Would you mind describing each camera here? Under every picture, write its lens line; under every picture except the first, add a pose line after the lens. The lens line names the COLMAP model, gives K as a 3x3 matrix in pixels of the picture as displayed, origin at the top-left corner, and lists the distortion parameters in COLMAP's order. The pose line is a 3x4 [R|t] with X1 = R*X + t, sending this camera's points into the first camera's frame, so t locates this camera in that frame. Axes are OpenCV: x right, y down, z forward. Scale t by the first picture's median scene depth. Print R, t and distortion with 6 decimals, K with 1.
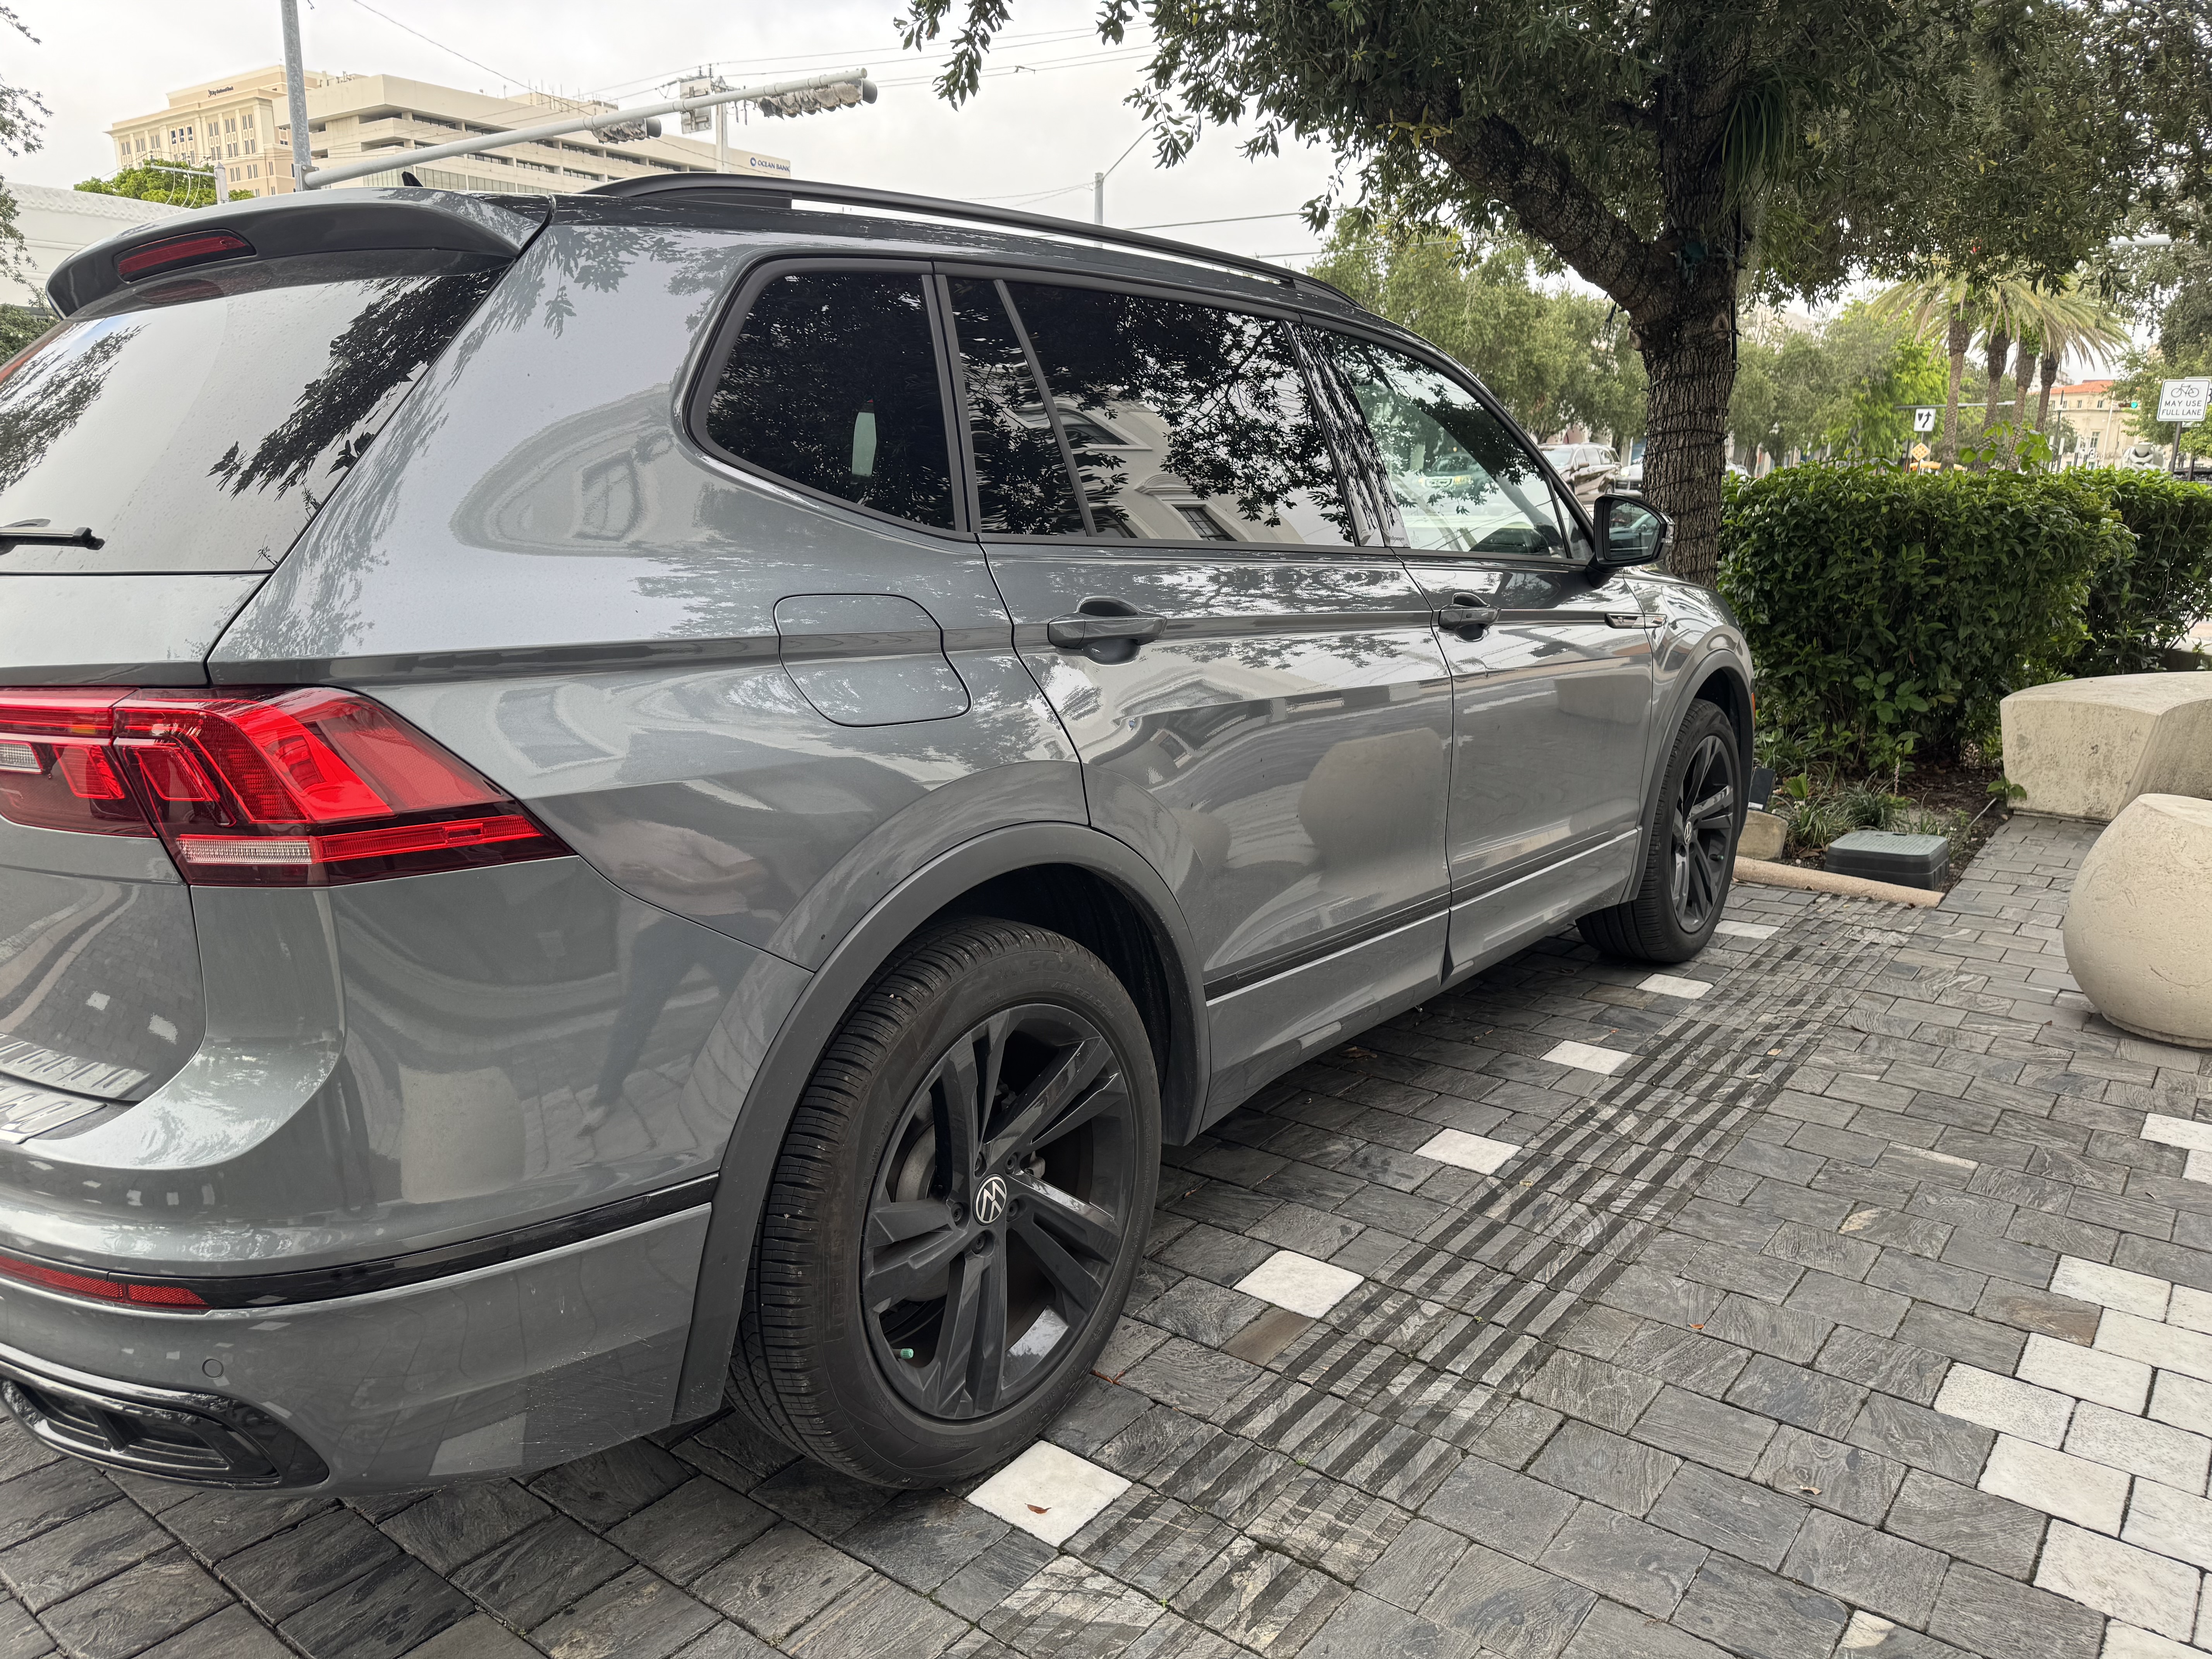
lens RADIAL K [[1560.1, 0, 1078.1], [0, 1560.1, 827.9], [0, 0, 1]] dist [-0.002747, -0.018046]
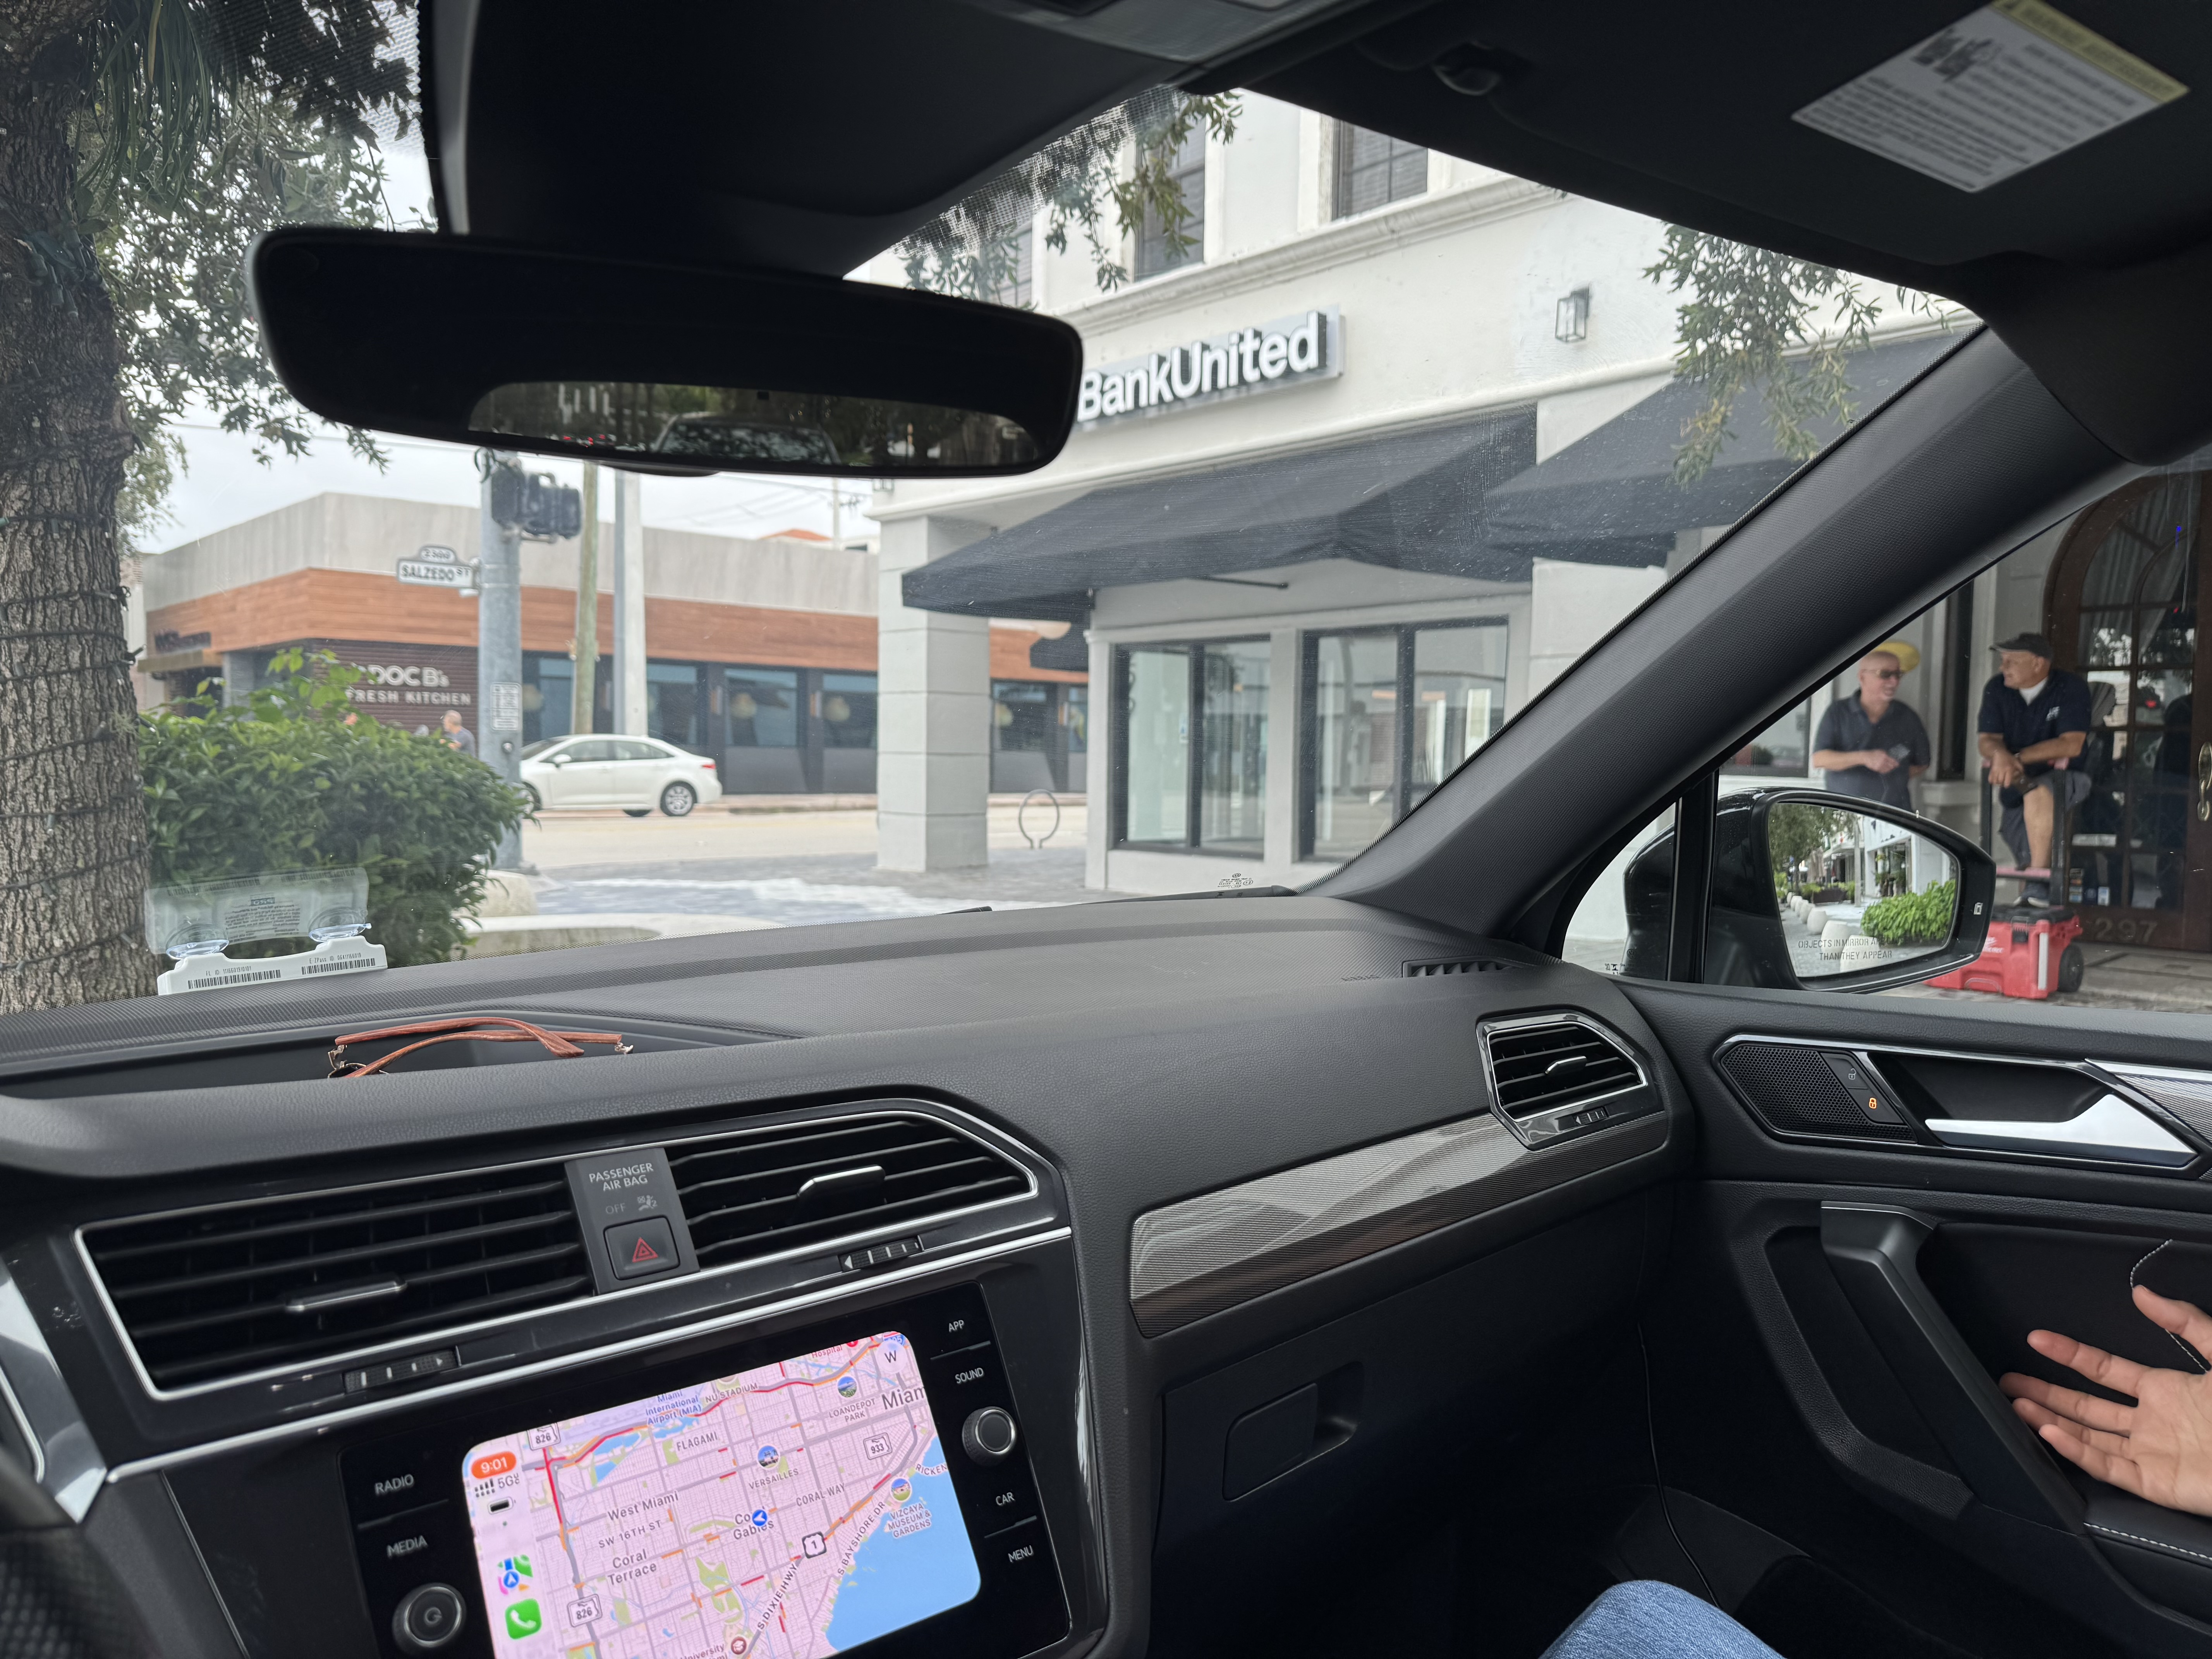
lens RADIAL K [[1550.9, 0, 1099.2], [0, 1550.9, 861.1], [0, 0, 1]] dist [0.000180, -0.031065]
pose [[0.175093, -0.082145, 0.981119, -0.014872], [0.217244, 0.975175, 0.042877, -0.244083], [-0.960285, 0.205635, 0.188592, 1.087164]]
